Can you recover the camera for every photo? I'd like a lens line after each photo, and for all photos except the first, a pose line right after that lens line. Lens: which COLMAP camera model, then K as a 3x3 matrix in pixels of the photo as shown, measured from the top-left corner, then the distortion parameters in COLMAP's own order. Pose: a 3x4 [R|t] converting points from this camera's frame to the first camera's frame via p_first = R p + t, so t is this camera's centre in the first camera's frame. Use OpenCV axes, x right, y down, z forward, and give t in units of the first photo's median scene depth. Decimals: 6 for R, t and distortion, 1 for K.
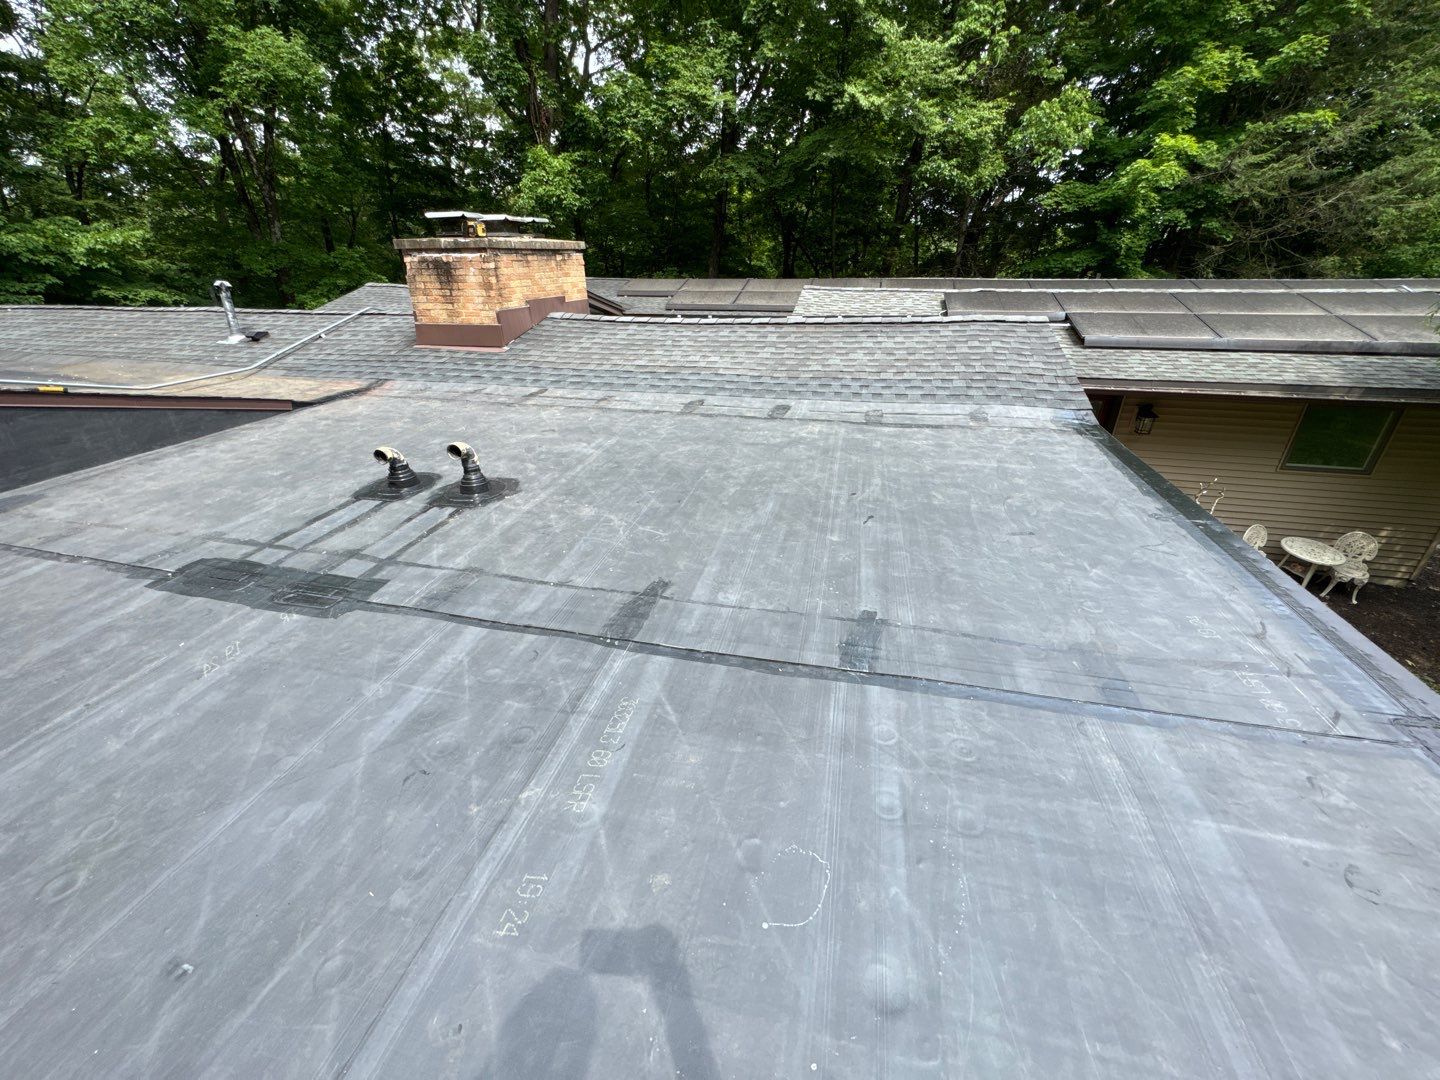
lens RADIAL K [[569.5, 0, 720.7], [0, 569.5, 533.9], [0, 0, 1]] dist [-0.003347, 0.000216]
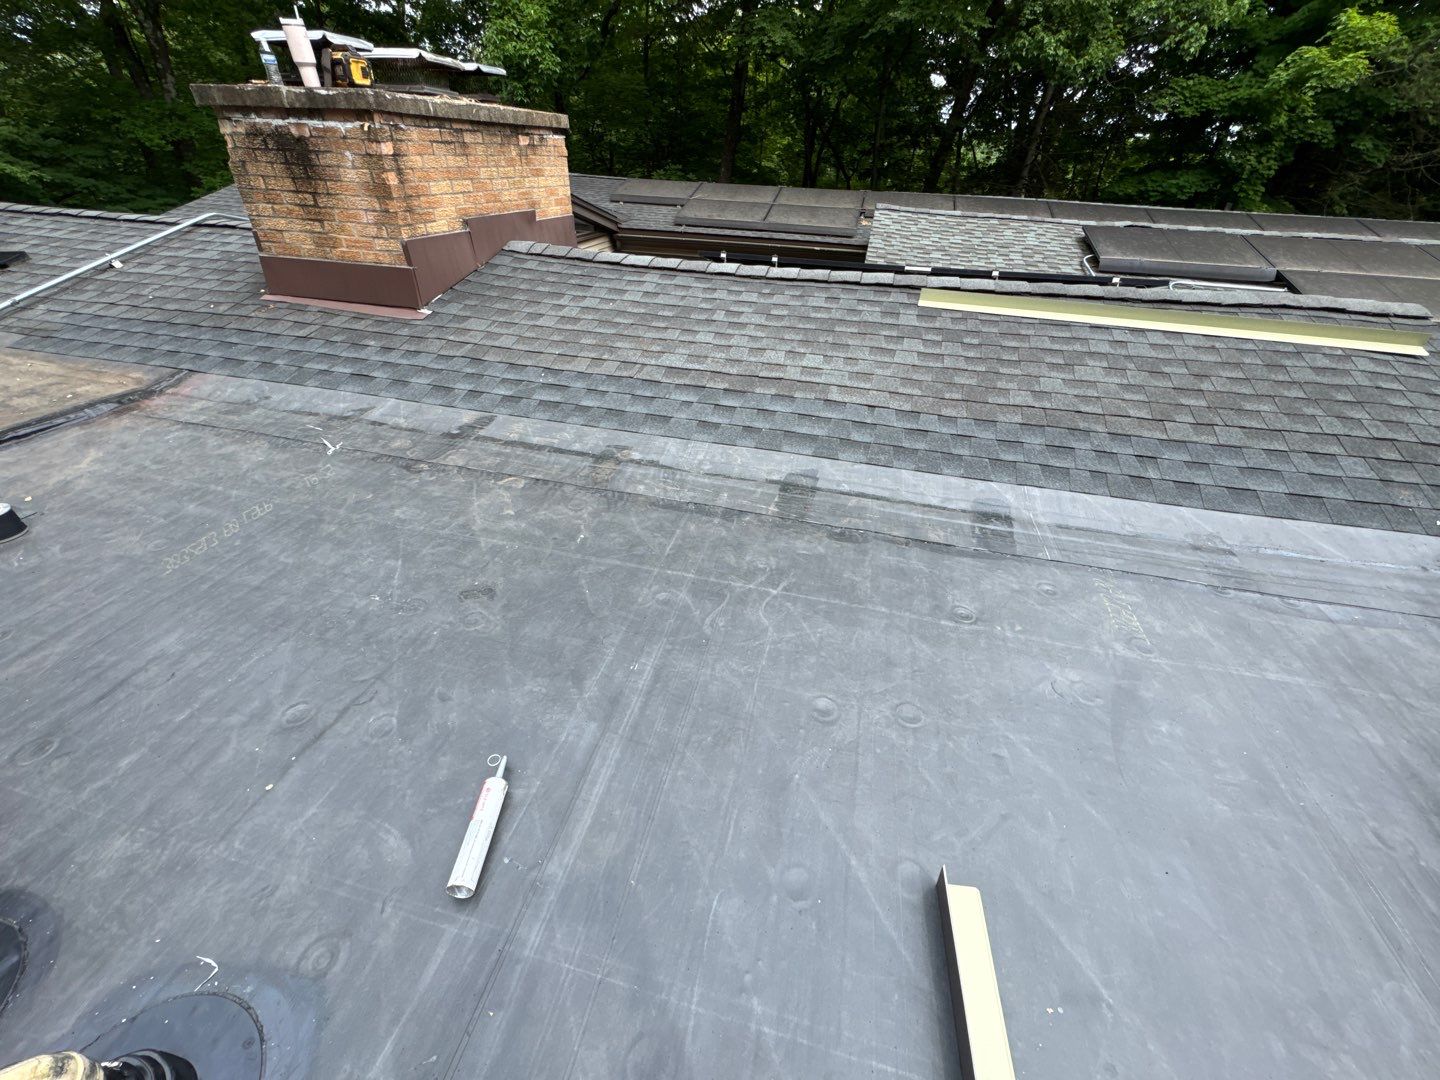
lens RADIAL K [[569.5, 0, 720.7], [0, 569.5, 533.9], [0, 0, 1]] dist [-0.003347, 0.000216]
pose [[0.998964, 0.033214, 0.031095, -0.100467], [-0.037114, 0.990197, 0.134656, -0.198995], [-0.026318, -0.135670, 0.990404, 0.418064]]
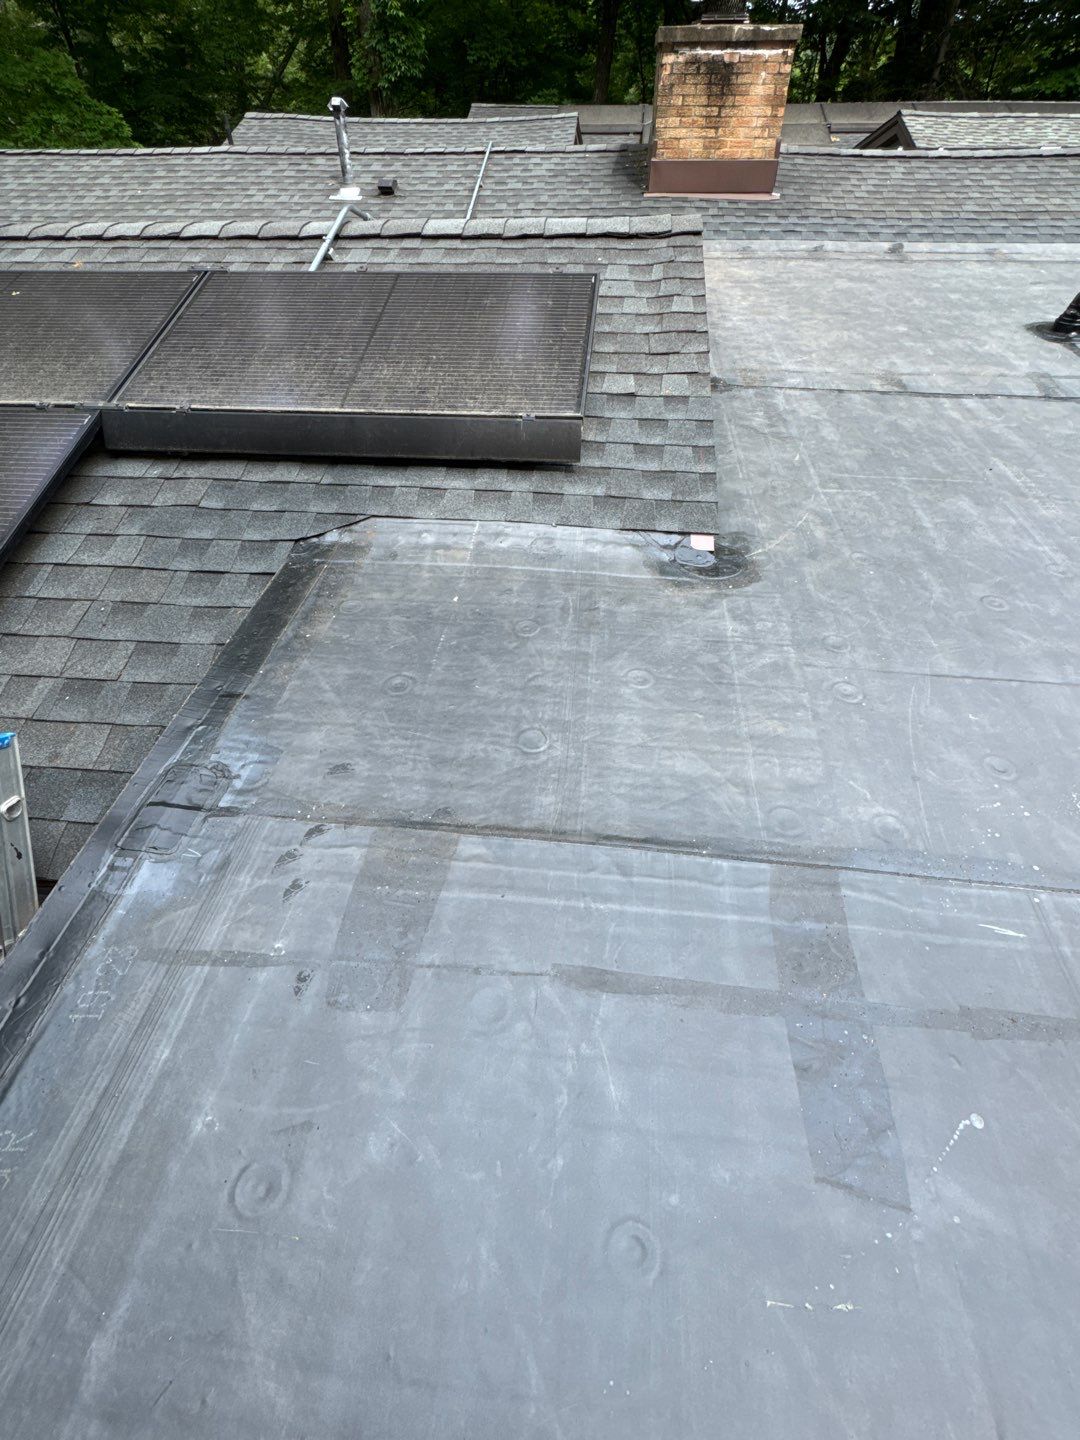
lens RADIAL K [[701.8, 0, 540.0], [0, 701.8, 720.0], [0, 0, 1]] dist [-0.000741, -0.001421]
pose [[0.989506, -0.098934, 0.105305, -0.896247], [0.064777, 0.955212, 0.288746, 0.078645], [-0.129156, -0.278894, 0.951597, -0.113754]]
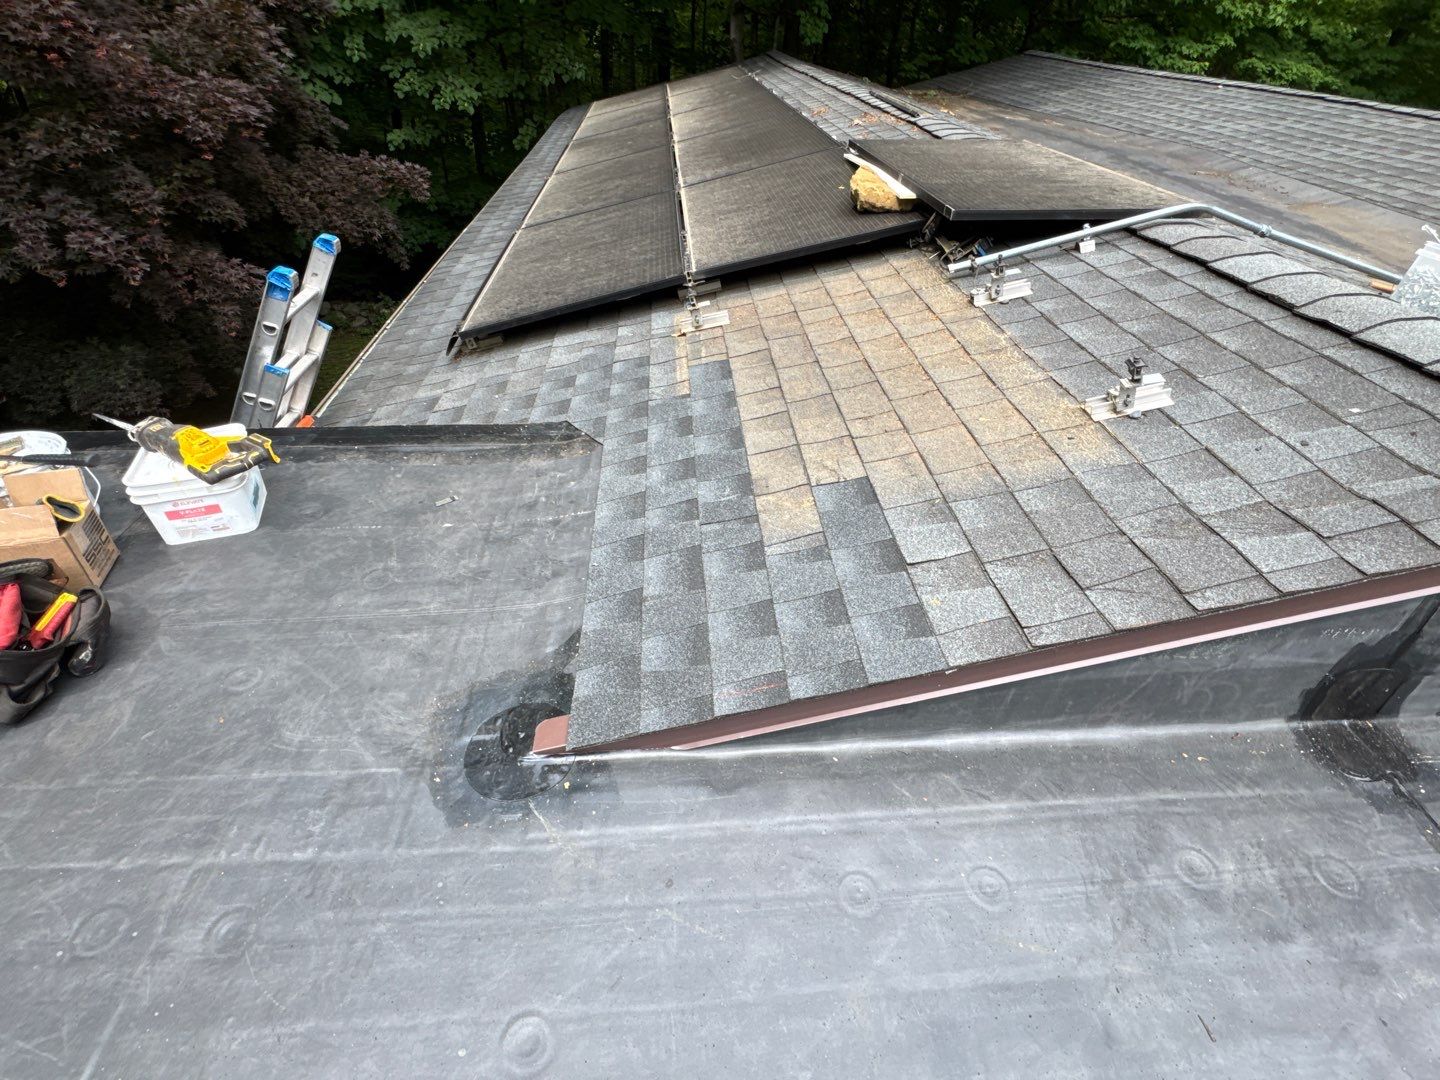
lens RADIAL K [[701.8, 0, 718.7], [0, 701.8, 533.5], [0, 0, 1]] dist [-0.000741, -0.001421]
pose [[0.310277, 0.577794, -0.754905, -0.618180], [-0.439055, 0.791428, 0.425290, -0.067461], [0.843184, 0.199487, 0.499246, 0.162697]]
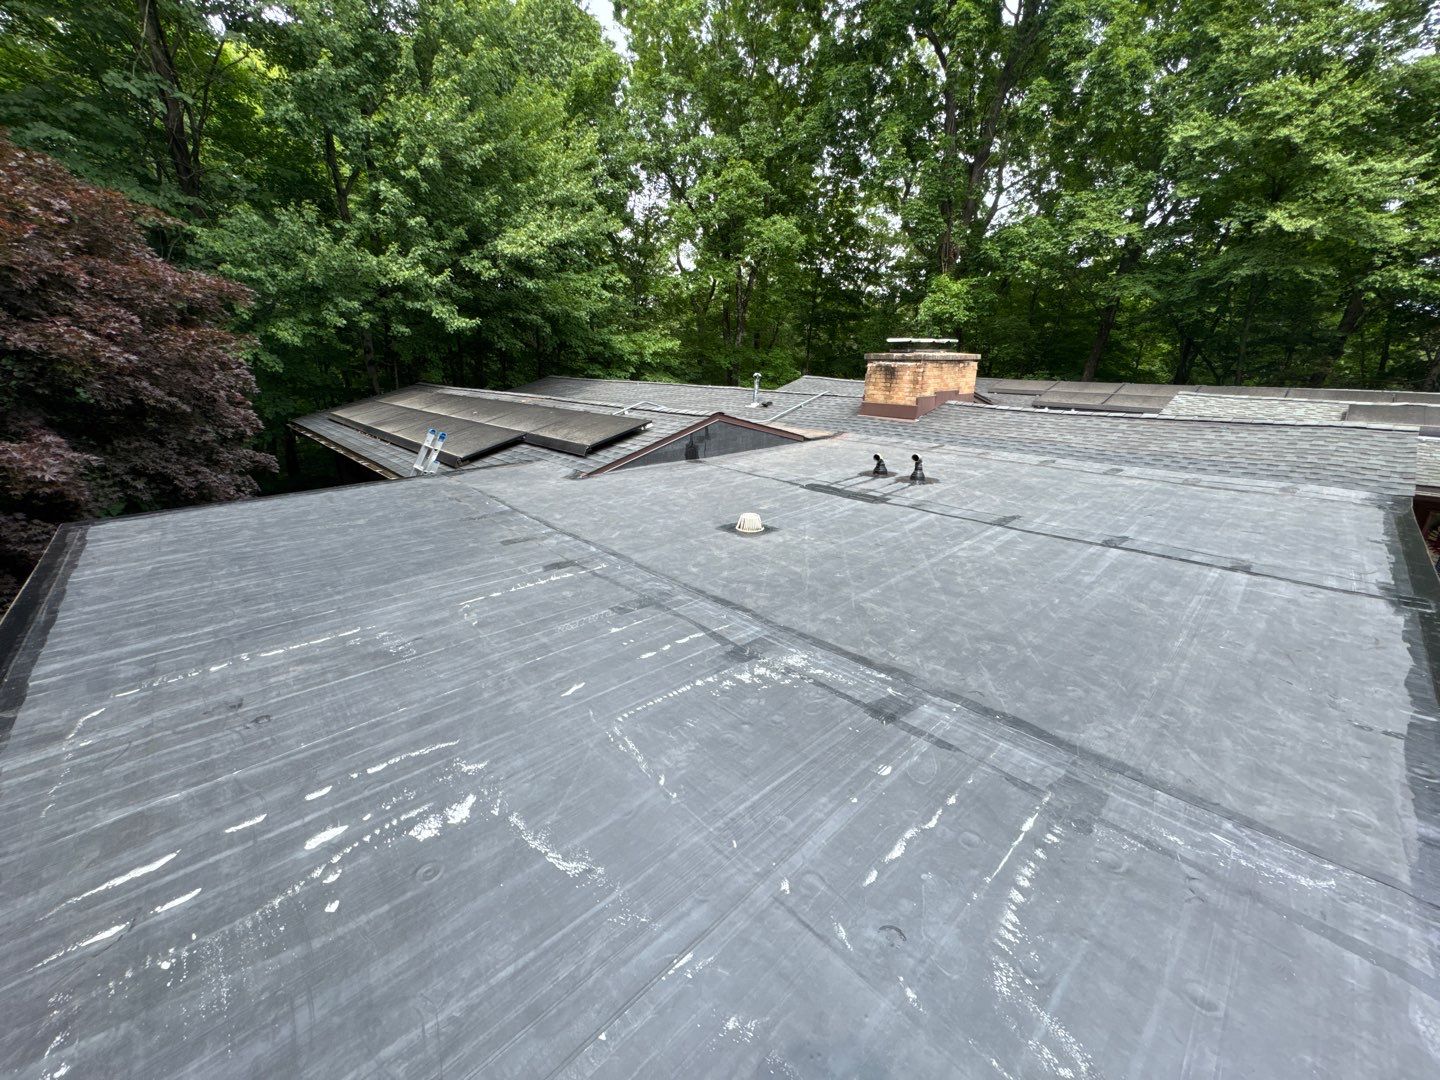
lens RADIAL K [[569.5, 0, 720.7], [0, 569.5, 533.9], [0, 0, 1]] dist [-0.003347, 0.000216]
pose [[0.839544, 0.174522, -0.514498, 0.027859], [-0.248592, 0.965450, -0.078158, 0.231691], [0.483082, 0.193517, 0.853922, -0.534943]]
